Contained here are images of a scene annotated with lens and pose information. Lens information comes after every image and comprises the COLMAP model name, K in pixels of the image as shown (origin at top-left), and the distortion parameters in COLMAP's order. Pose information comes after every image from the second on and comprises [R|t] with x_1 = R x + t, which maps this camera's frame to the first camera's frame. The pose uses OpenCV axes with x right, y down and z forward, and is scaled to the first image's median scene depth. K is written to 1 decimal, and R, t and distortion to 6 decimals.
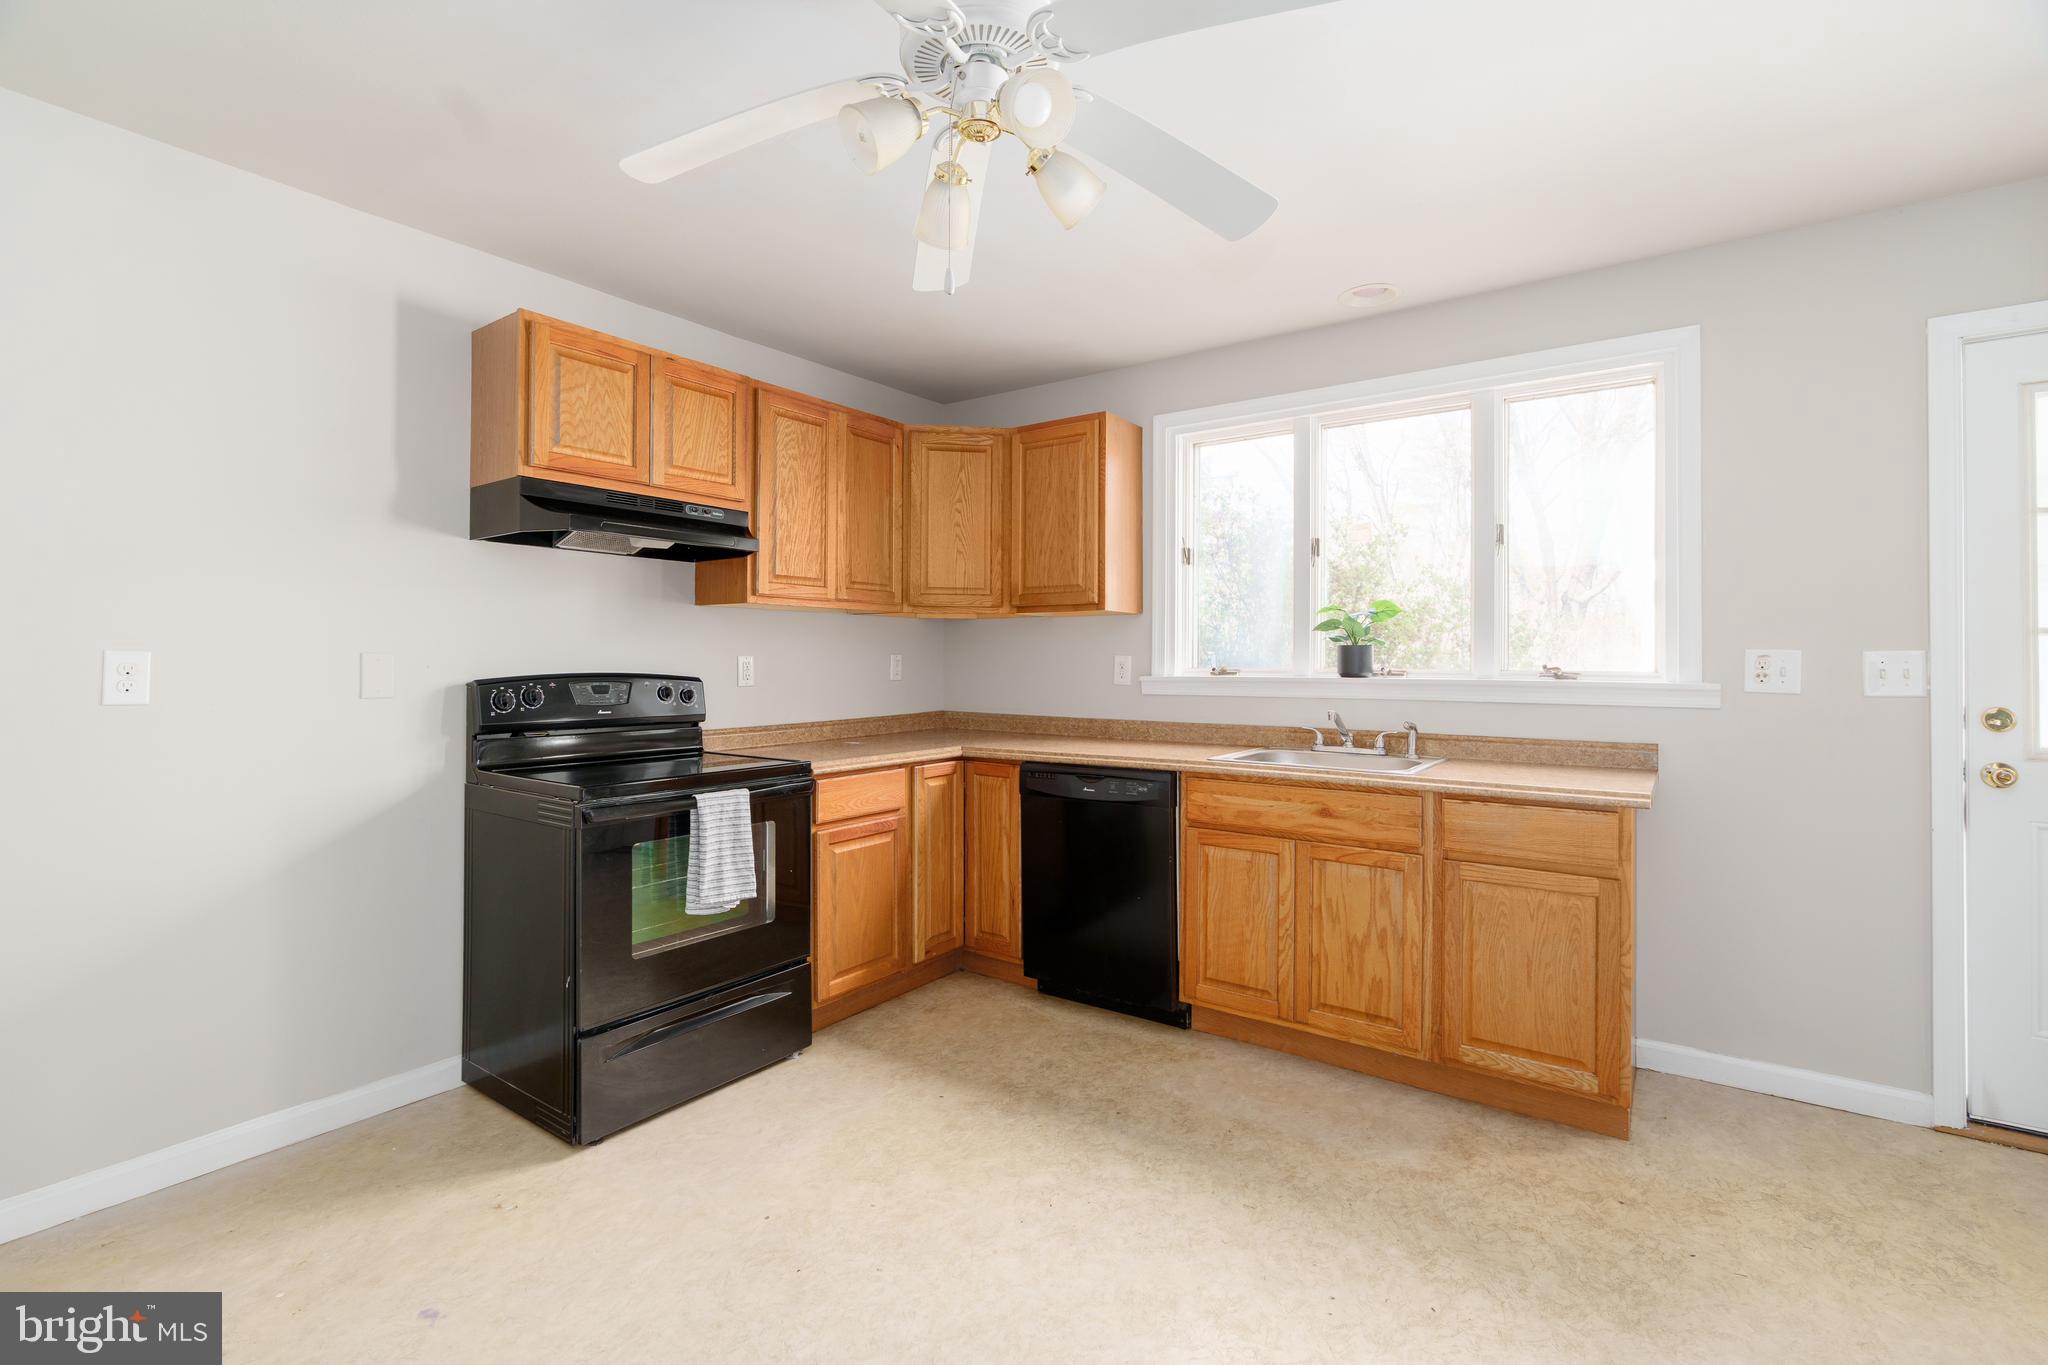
lens RADIAL K [[934.3, 0, 1003.8], [0, 934.3, 648.5], [0, 0, 1]] dist [-0.002275, 0.001351]
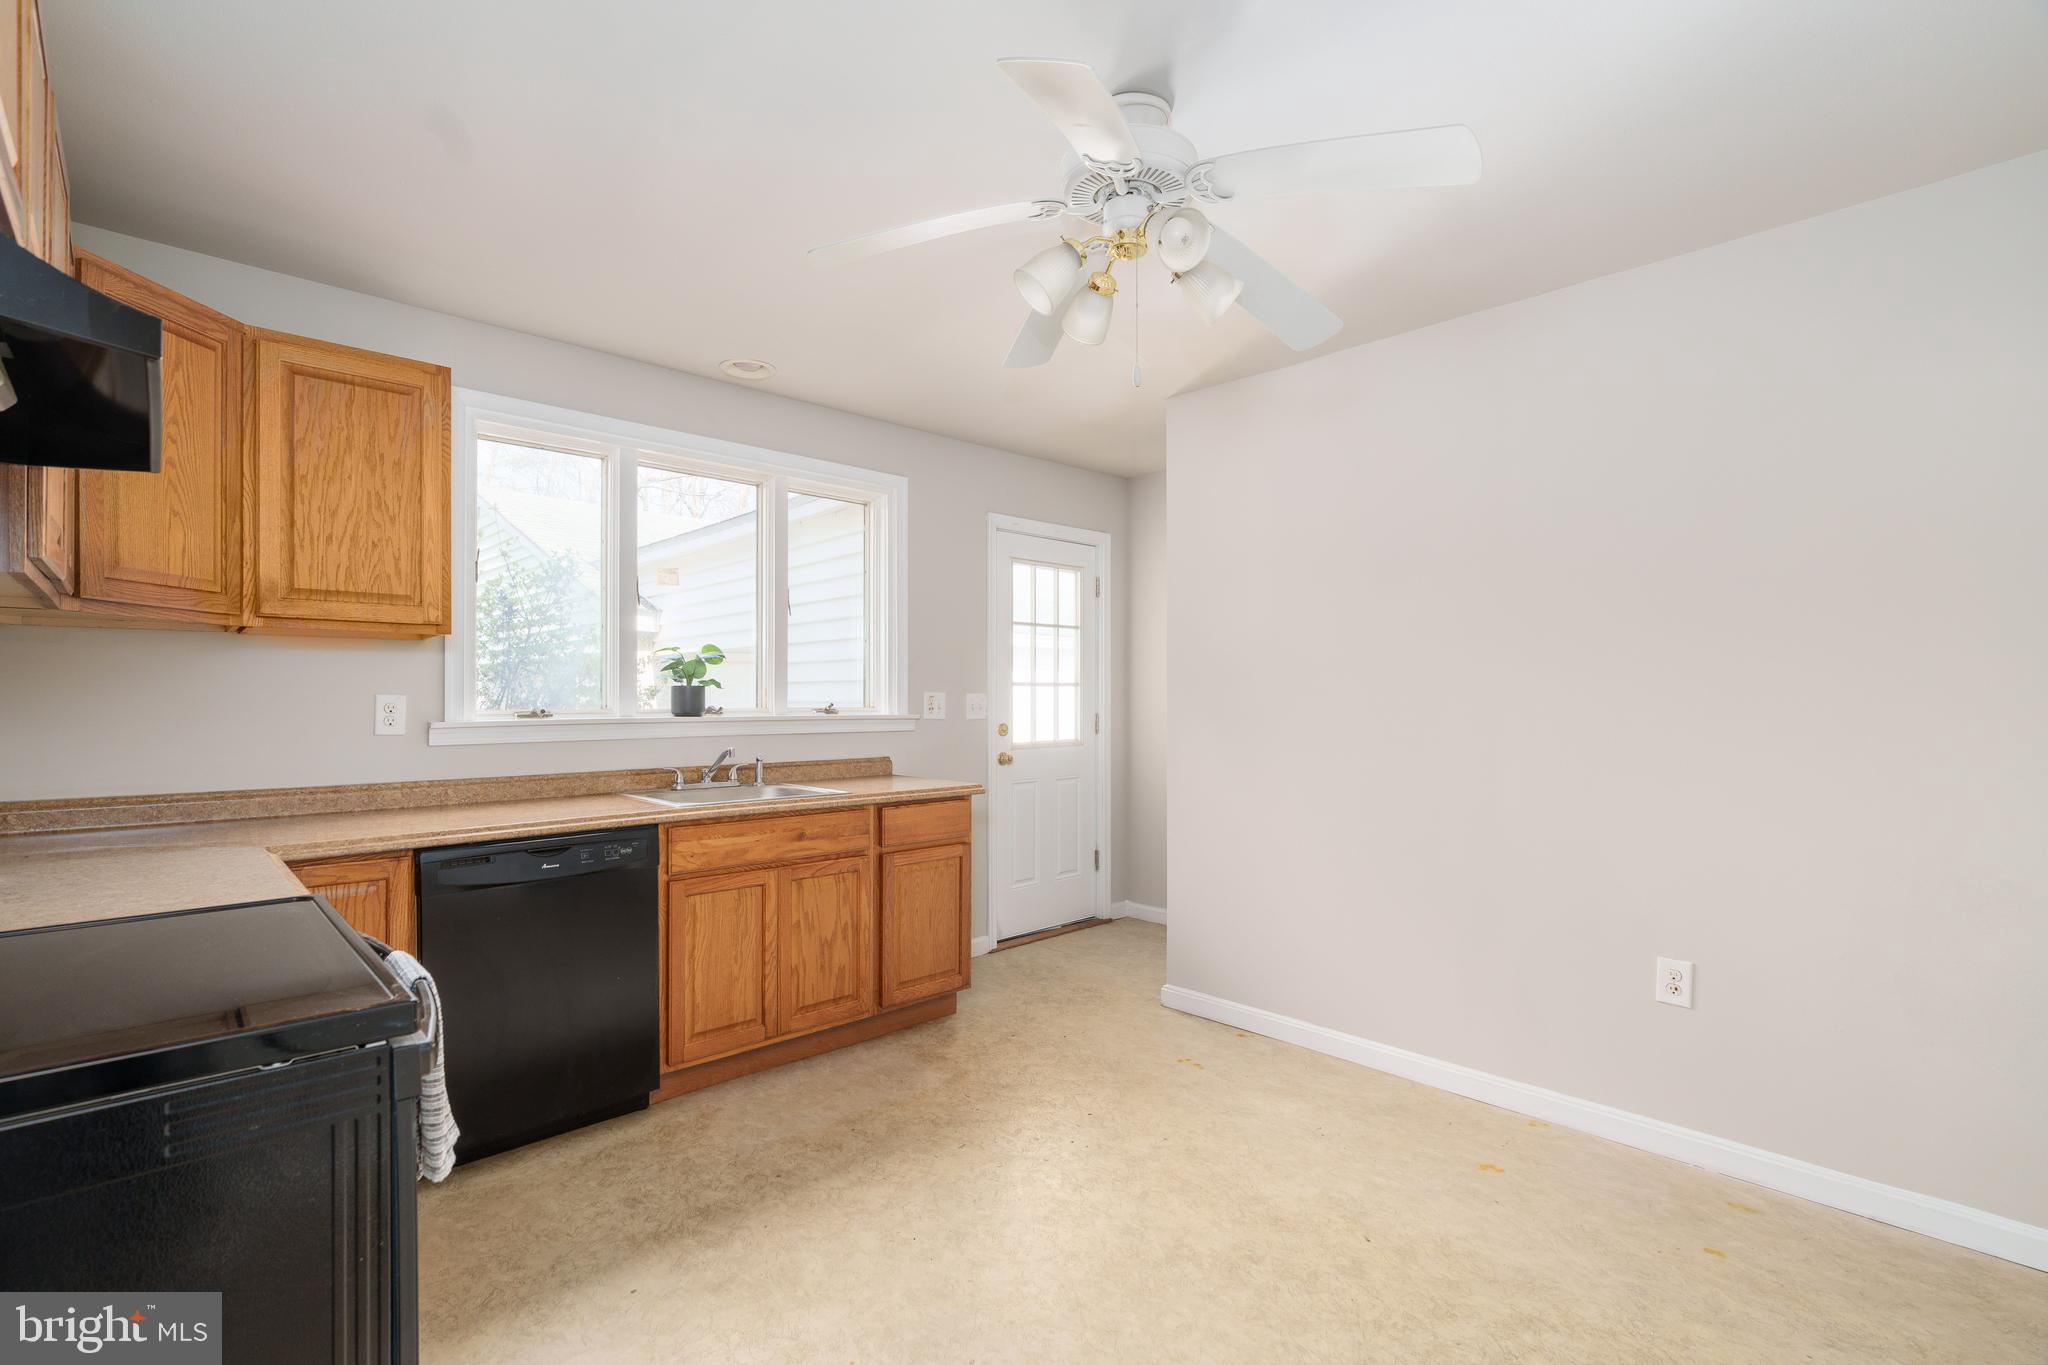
lens RADIAL K [[934.3, 0, 1021.6], [0, 934.3, 696.5], [0, 0, 1]] dist [-0.002275, 0.001351]
pose [[0.170660, -0.000335, 0.985330, -0.707469], [-0.011318, 0.999933, 0.002300, 0.002091], [-0.985265, -0.011544, 0.170644, 0.546055]]
